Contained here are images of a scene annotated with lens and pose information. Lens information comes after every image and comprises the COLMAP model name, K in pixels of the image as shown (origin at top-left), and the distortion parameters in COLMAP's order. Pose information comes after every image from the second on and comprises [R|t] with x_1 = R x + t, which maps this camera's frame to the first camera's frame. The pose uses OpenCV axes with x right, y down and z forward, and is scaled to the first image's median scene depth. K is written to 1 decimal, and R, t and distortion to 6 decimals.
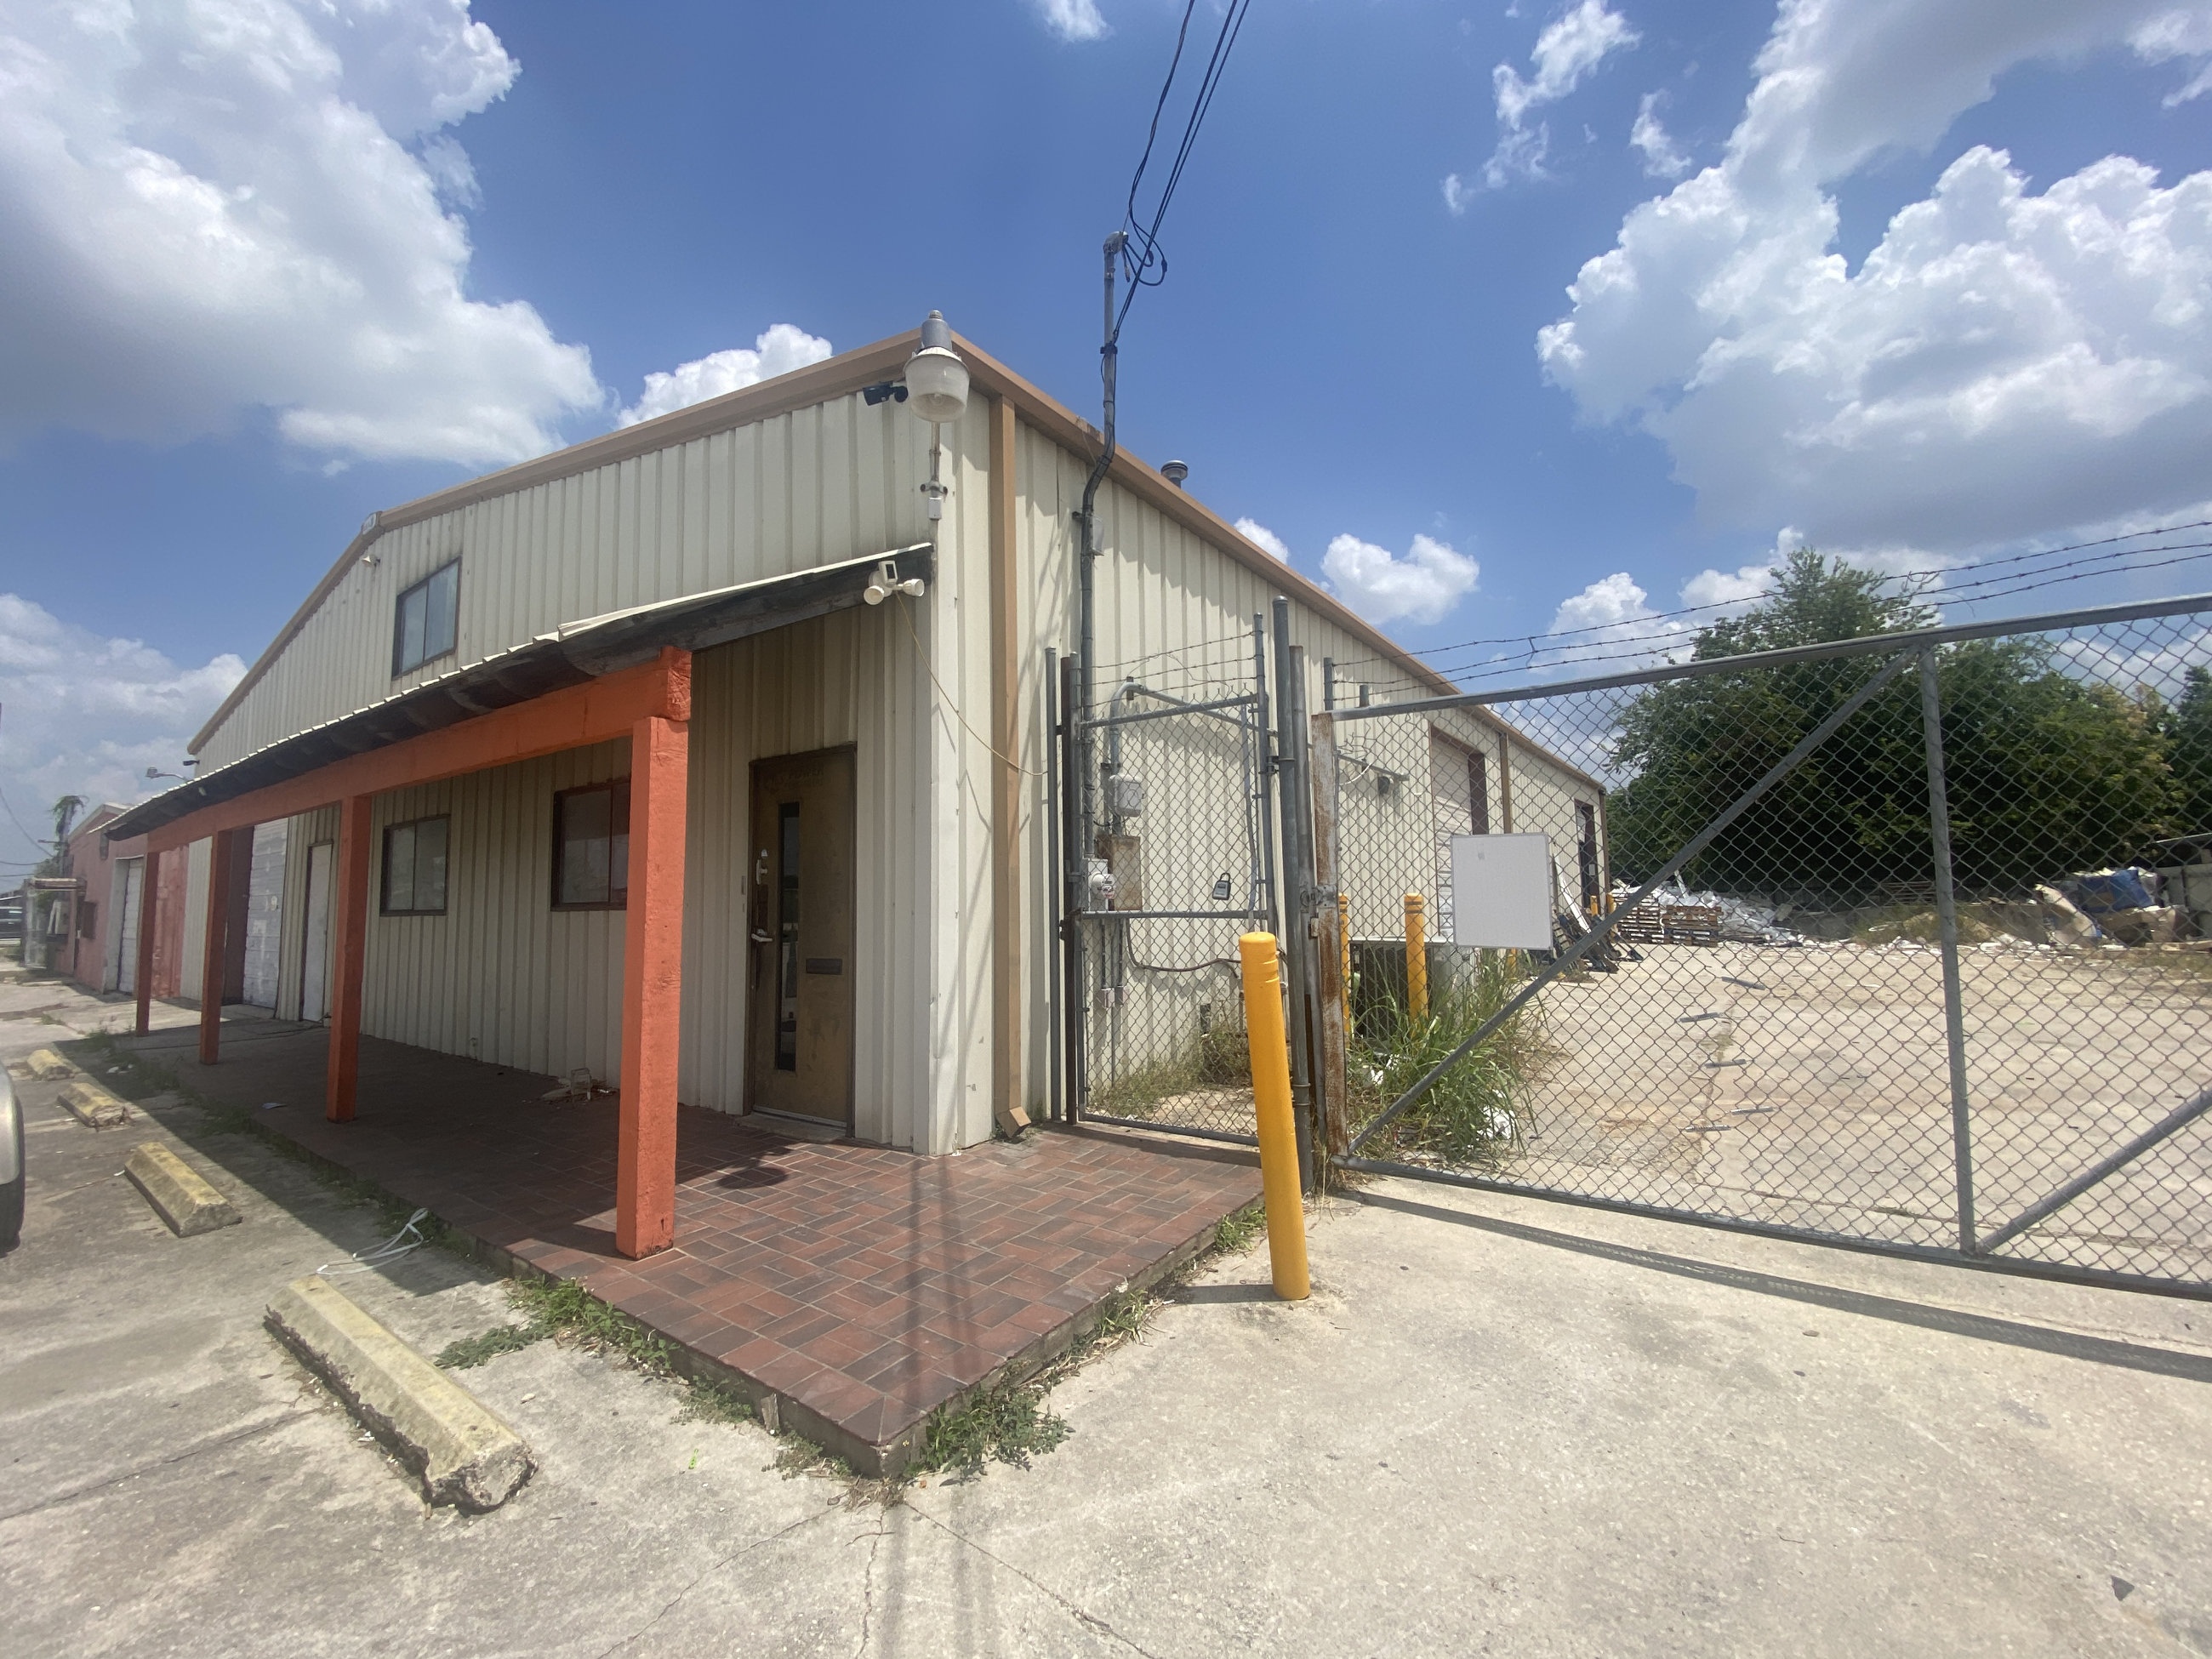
lens RADIAL K [[902.5, 0, 1106.7], [0, 902.5, 842.1], [0, 0, 1]] dist [-0.008985, -0.000110]
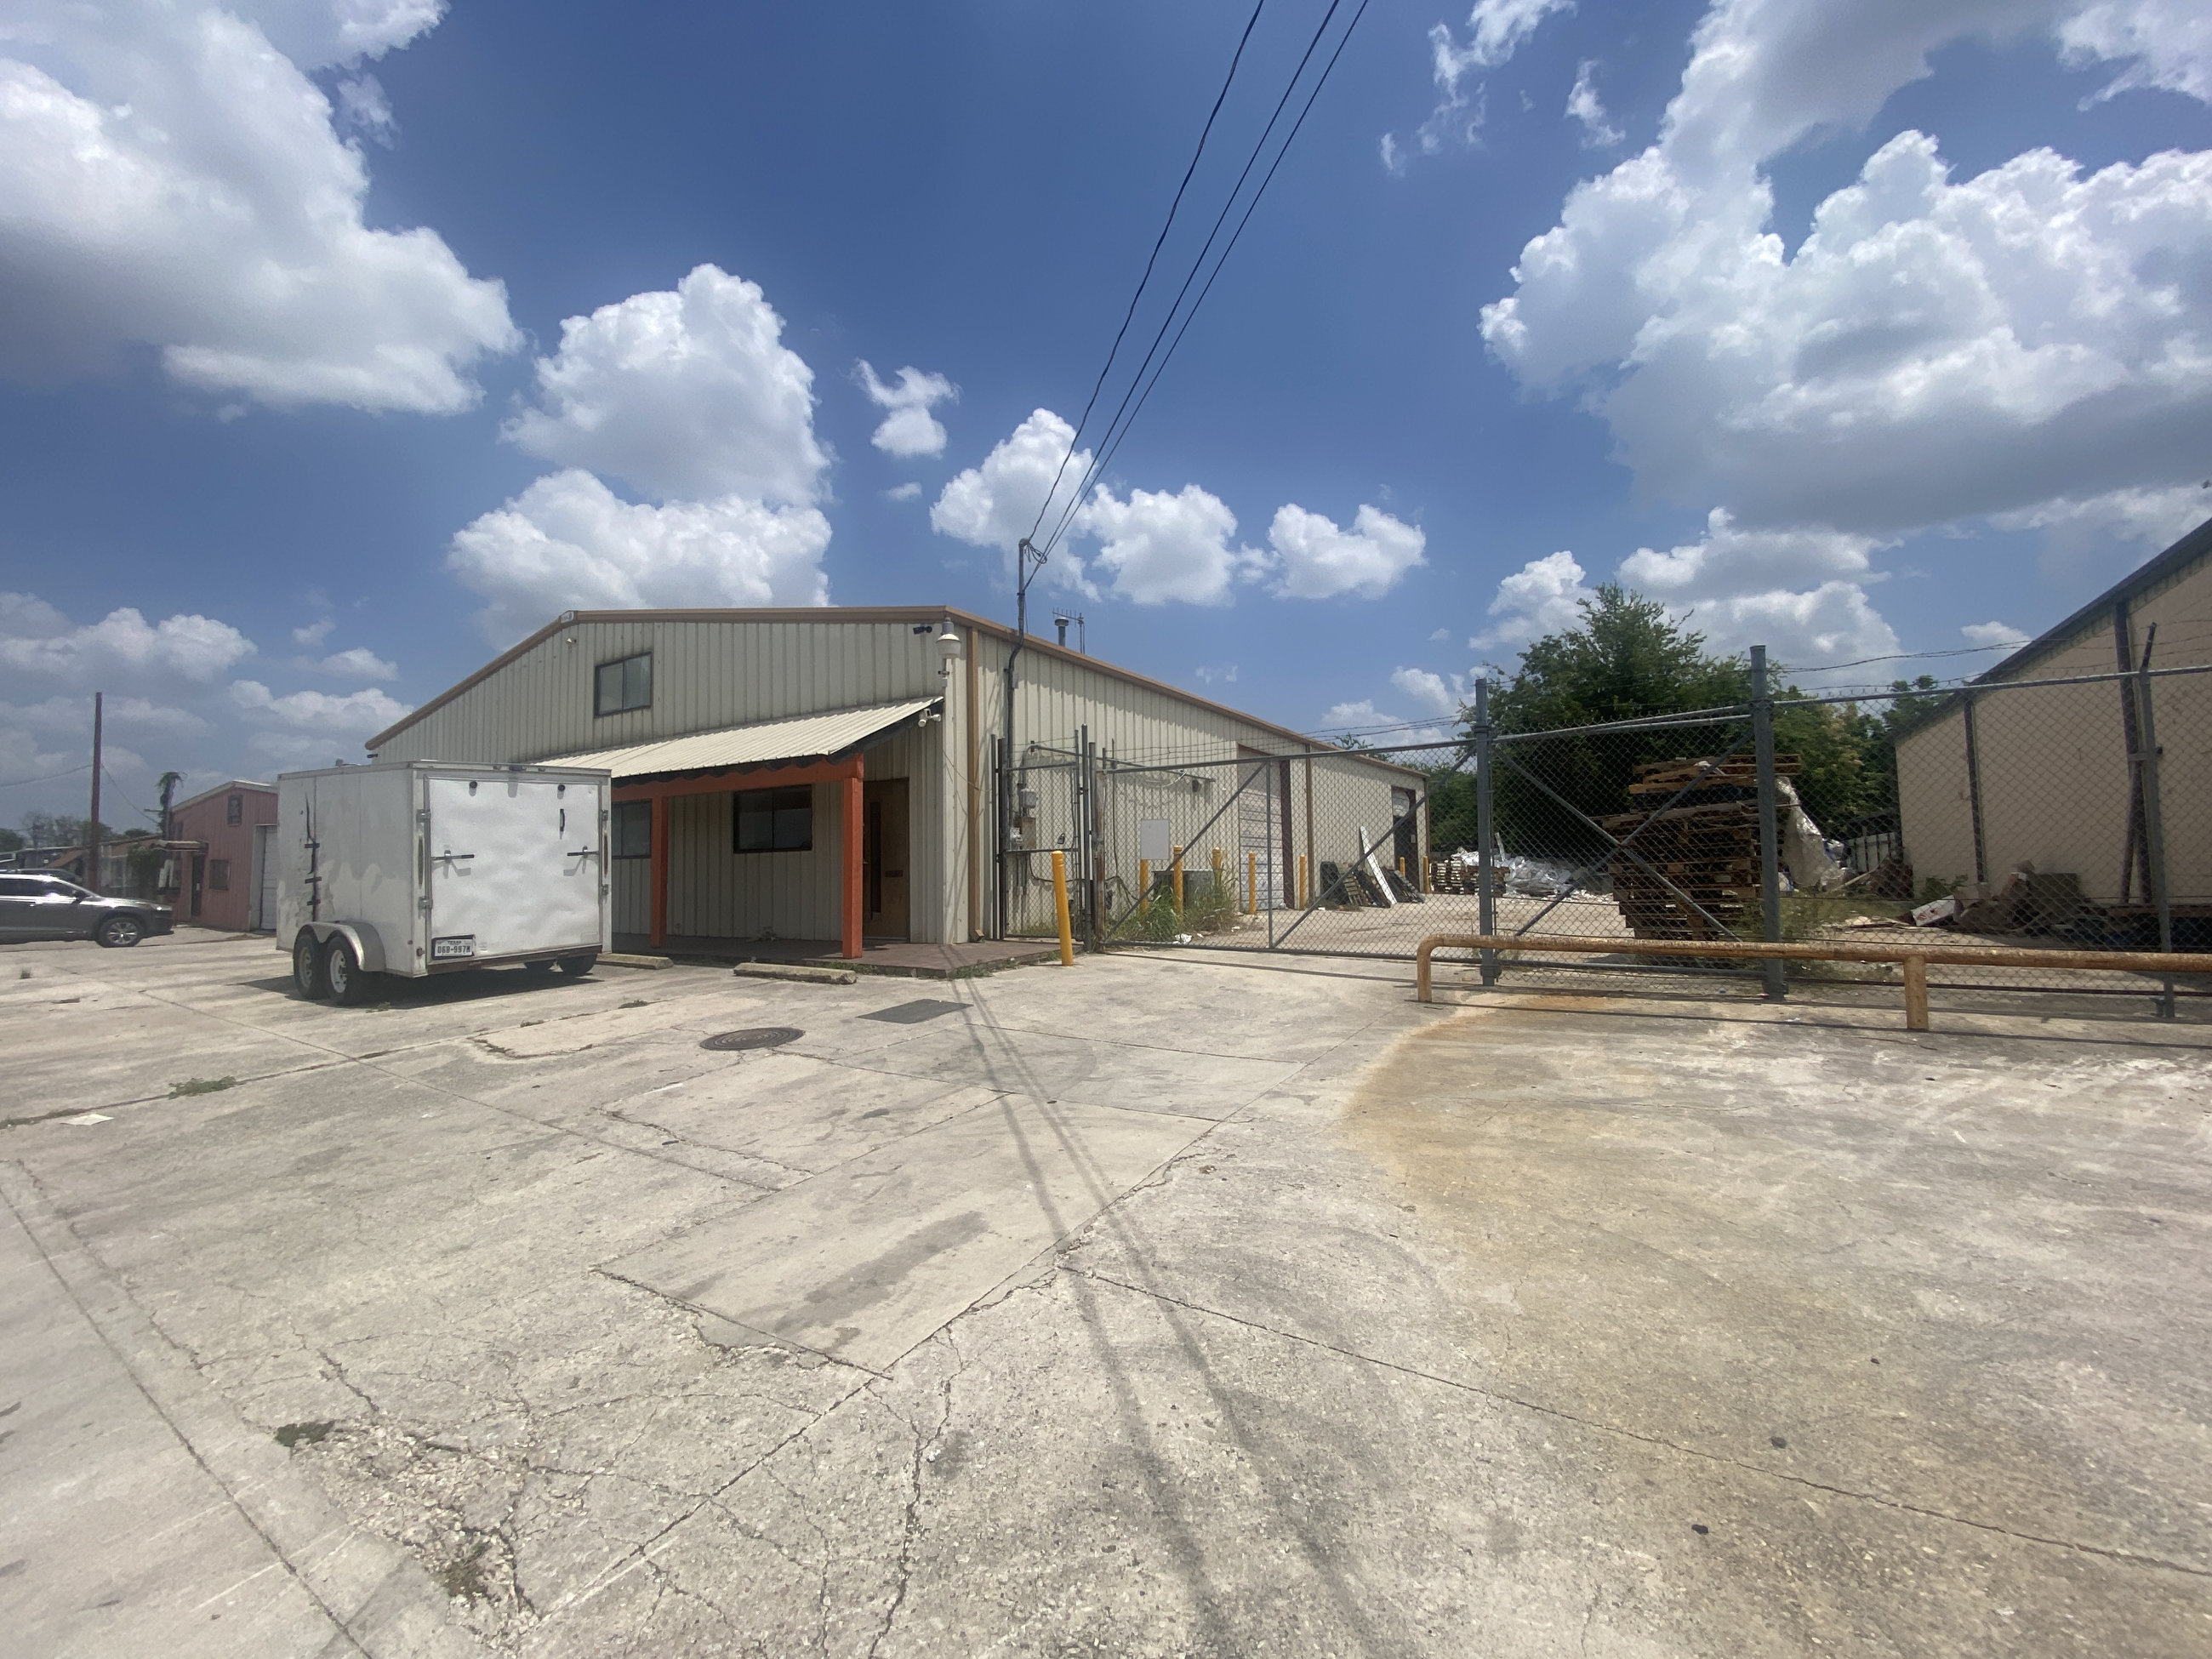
lens RADIAL K [[897.7, 0, 1106.0], [0, 897.7, 829.5], [0, 0, 1]] dist [0.105459, -0.000068]
pose [[0.998469, 0.005750, 0.055018, 0.021676], [-0.006851, 0.999779, 0.019858, -0.005357], [-0.054892, -0.020204, 0.998288, -0.286368]]
